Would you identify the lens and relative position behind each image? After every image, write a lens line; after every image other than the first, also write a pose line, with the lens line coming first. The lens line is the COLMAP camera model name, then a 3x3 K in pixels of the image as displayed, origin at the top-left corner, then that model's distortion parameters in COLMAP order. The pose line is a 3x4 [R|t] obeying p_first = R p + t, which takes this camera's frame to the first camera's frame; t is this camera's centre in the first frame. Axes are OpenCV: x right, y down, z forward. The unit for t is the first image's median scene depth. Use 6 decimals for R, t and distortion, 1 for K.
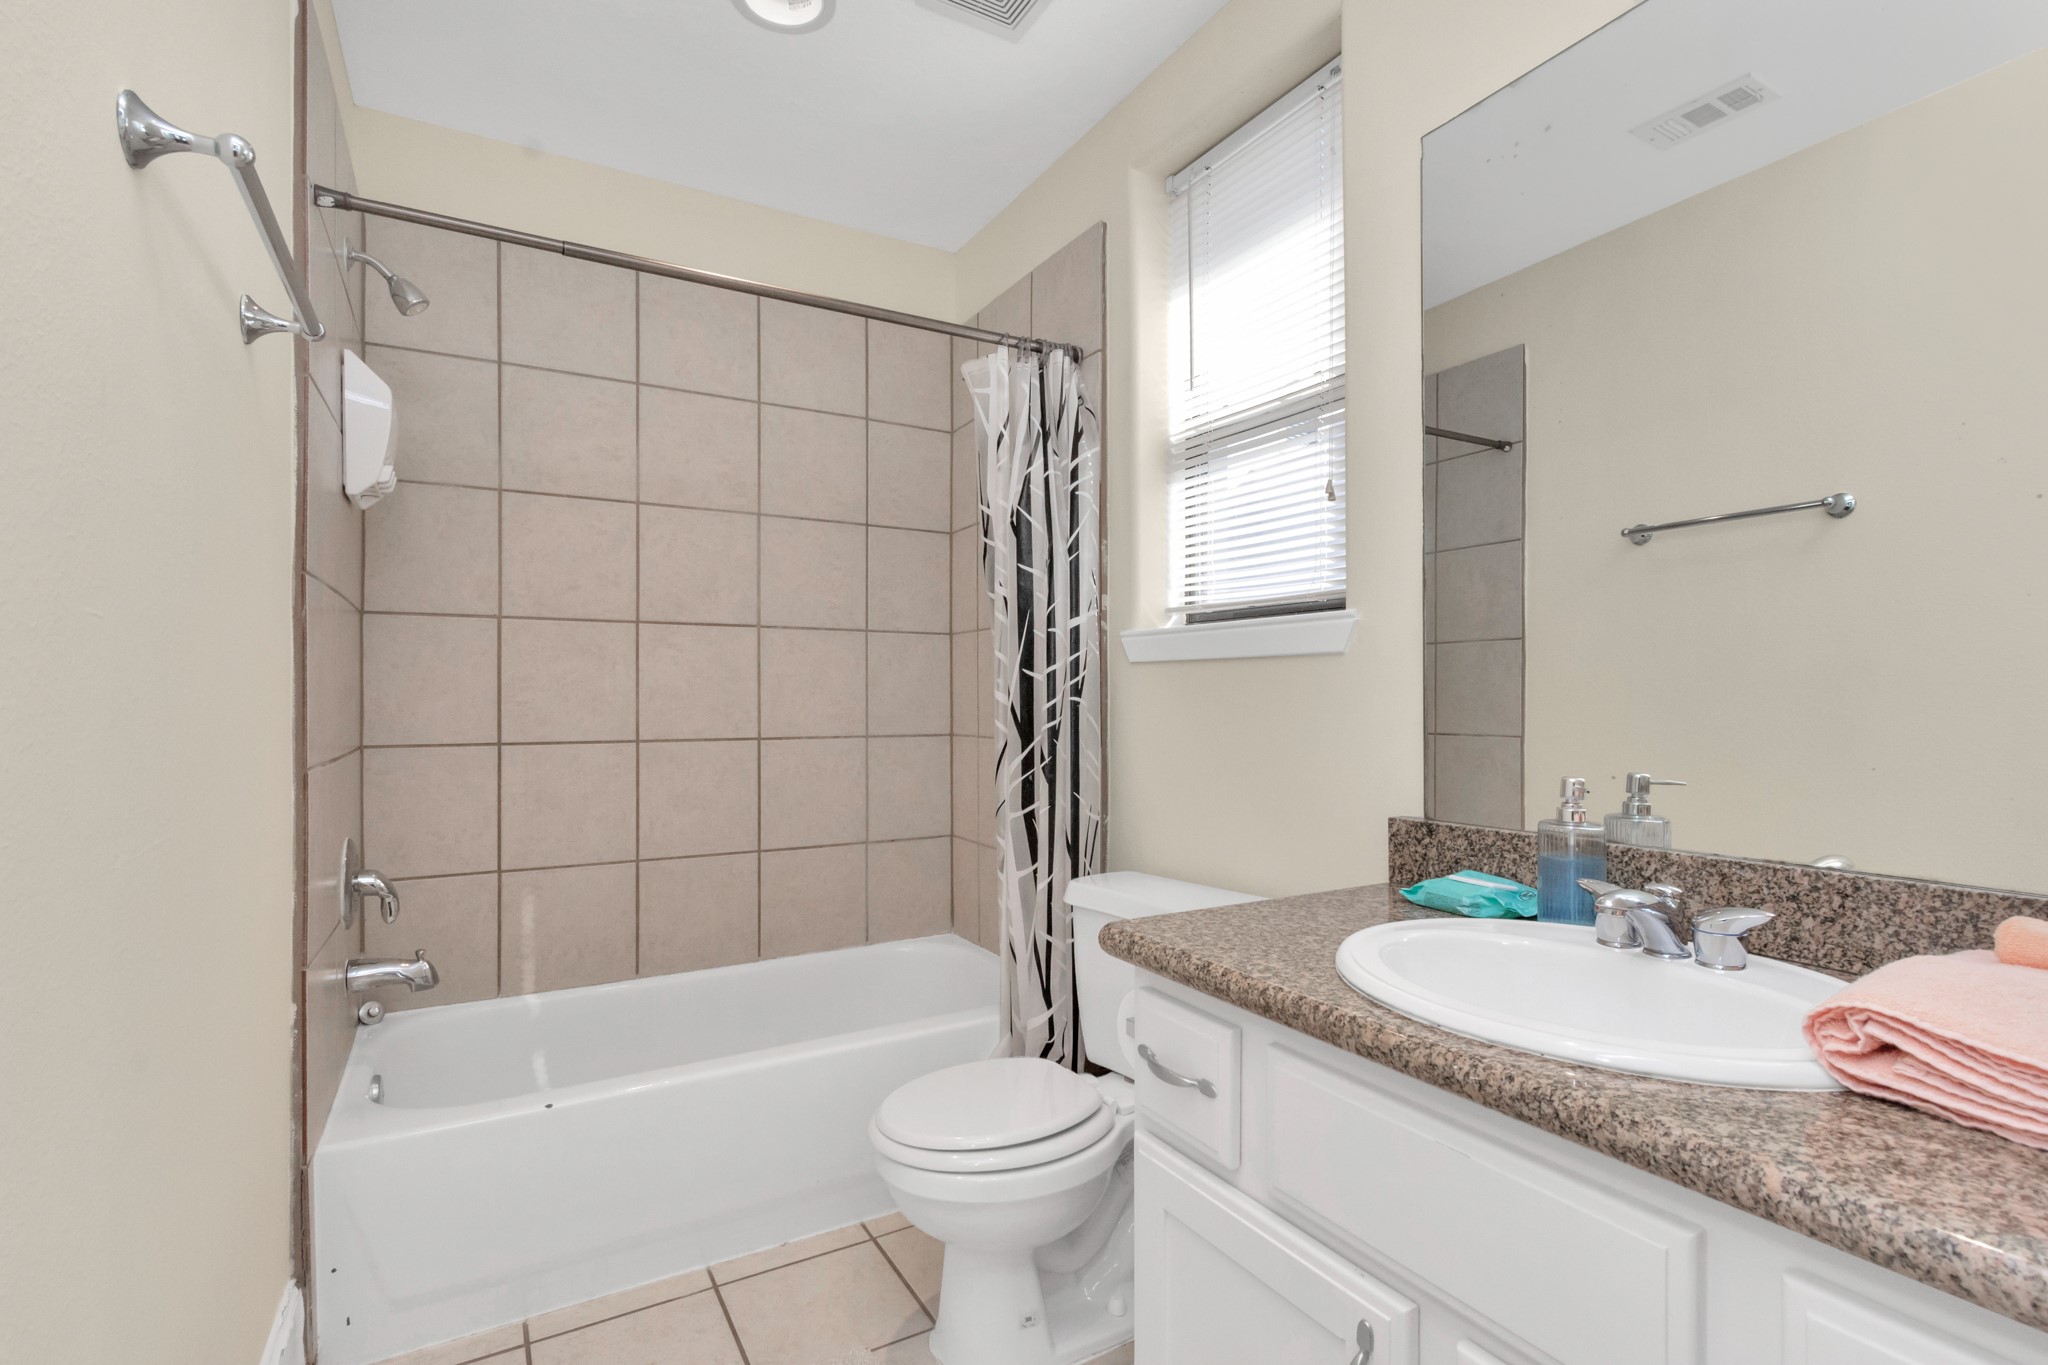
lens RADIAL K [[976.3, 0, 1013.8], [0, 976.3, 693.4], [0, 0, 1]] dist [0.002223, -0.001173]
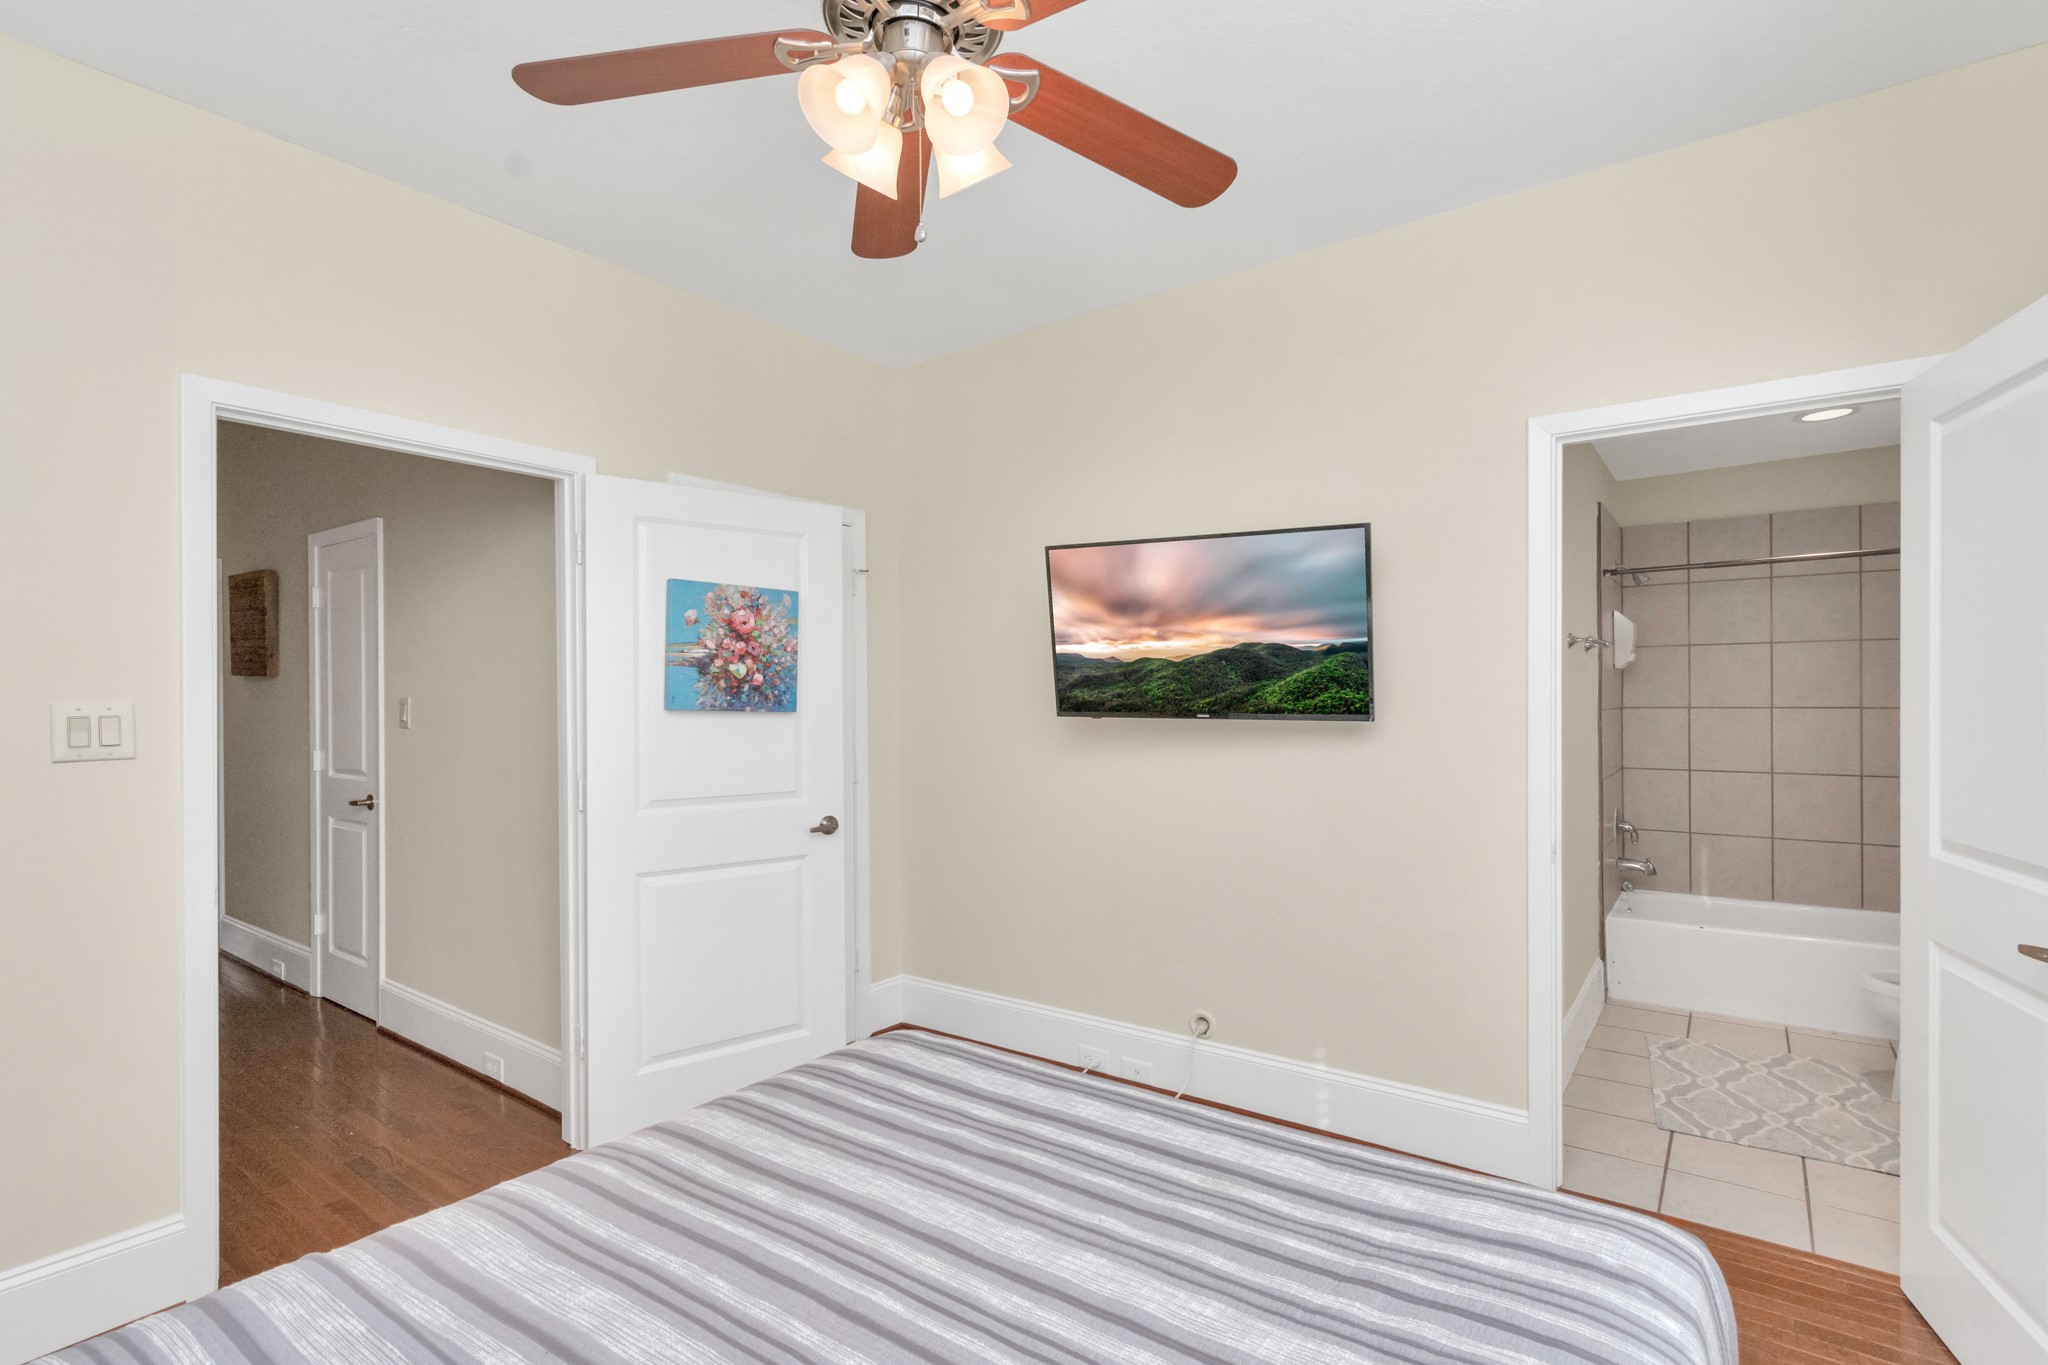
lens RADIAL K [[976.3, 0, 1013.8], [0, 976.3, 693.4], [0, 0, 1]] dist [0.002223, -0.001173]
pose [[0.403044, 0.011106, -0.915113, 0.958852], [0.019204, 0.999604, 0.020590, -0.220267], [0.914979, -0.025873, 0.402671, -1.381735]]
